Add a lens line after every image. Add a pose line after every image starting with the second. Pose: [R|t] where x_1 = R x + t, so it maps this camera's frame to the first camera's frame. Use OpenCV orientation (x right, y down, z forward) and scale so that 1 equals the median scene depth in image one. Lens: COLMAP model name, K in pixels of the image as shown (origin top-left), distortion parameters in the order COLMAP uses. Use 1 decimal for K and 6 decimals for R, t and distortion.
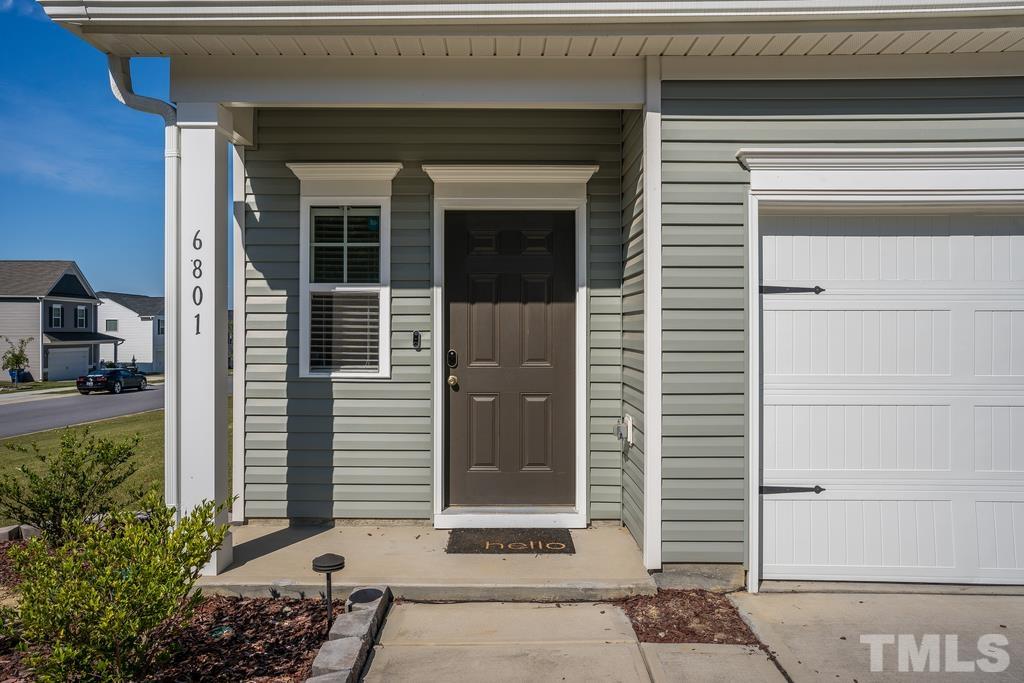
lens RADIAL K [[727.9, 0, 492.2], [0, 727.9, 330.2], [0, 0, 1]] dist [0.007002, 0.000776]
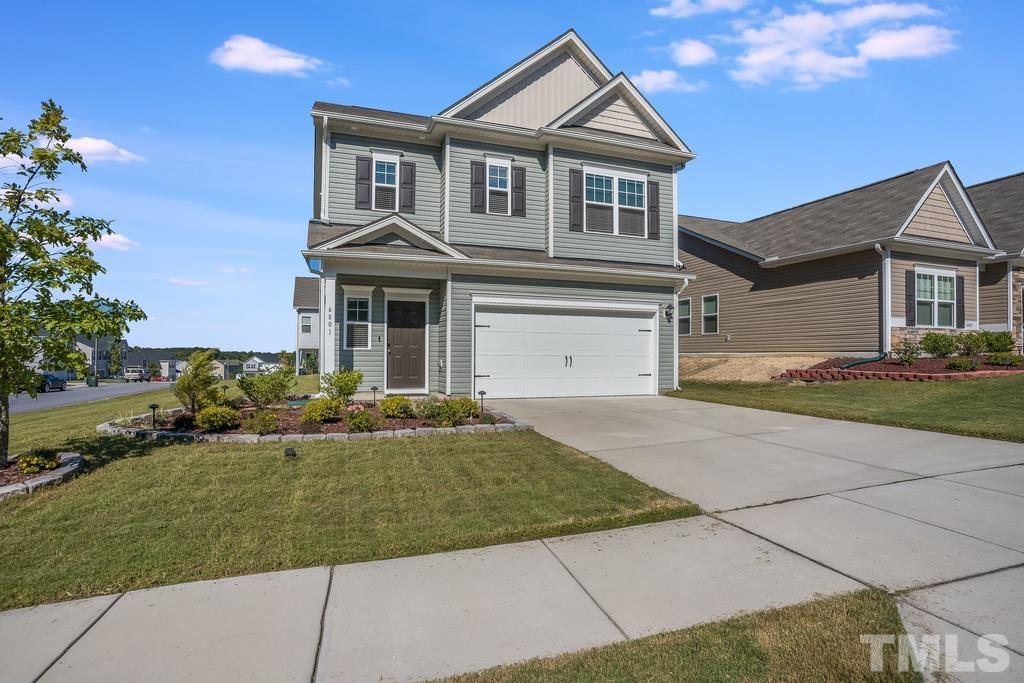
lens RADIAL K [[510.1, 0, 487.9], [0, 510.1, 349.5], [0, 0, 1]] dist [-0.017324, 0.002454]
pose [[0.944616, 0.007022, 0.328104, -0.402738], [-0.004992, 0.999963, -0.007029, 0.077451], [-0.328141, 0.005002, 0.944616, -1.394664]]
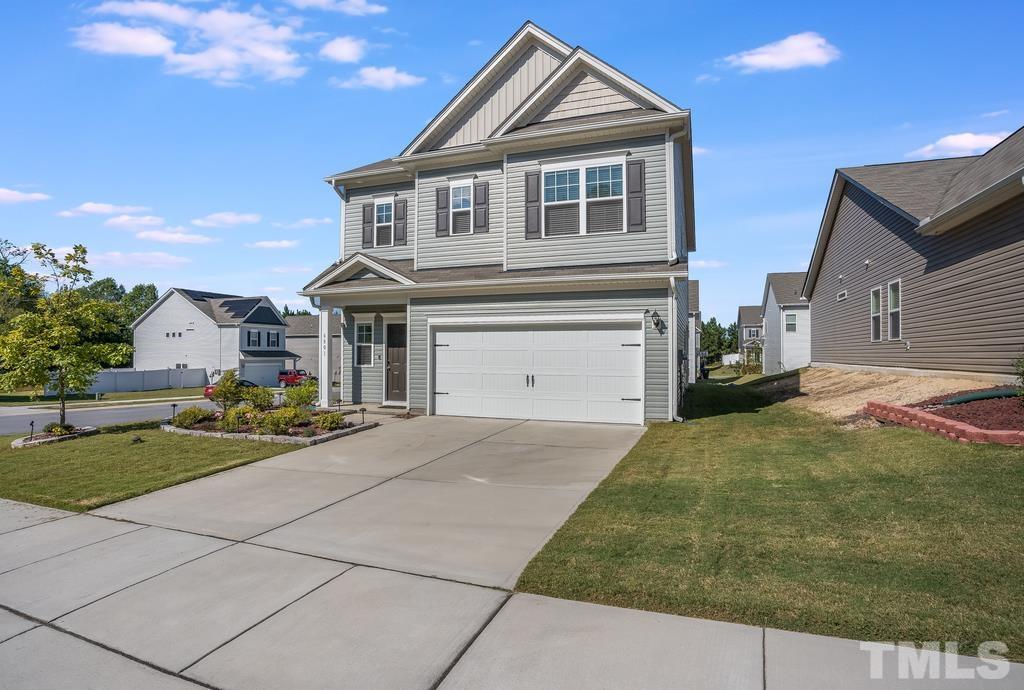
lens RADIAL K [[530.4, 0, 505.9], [0, 530.4, 349.0], [0, 0, 1]] dist [-0.021495, 0.000370]
pose [[0.940107, -0.002653, -0.340870, 1.508295], [-0.000696, 0.999953, -0.009703, -0.004439], [0.340879, 0.009359, 0.940060, -1.450725]]
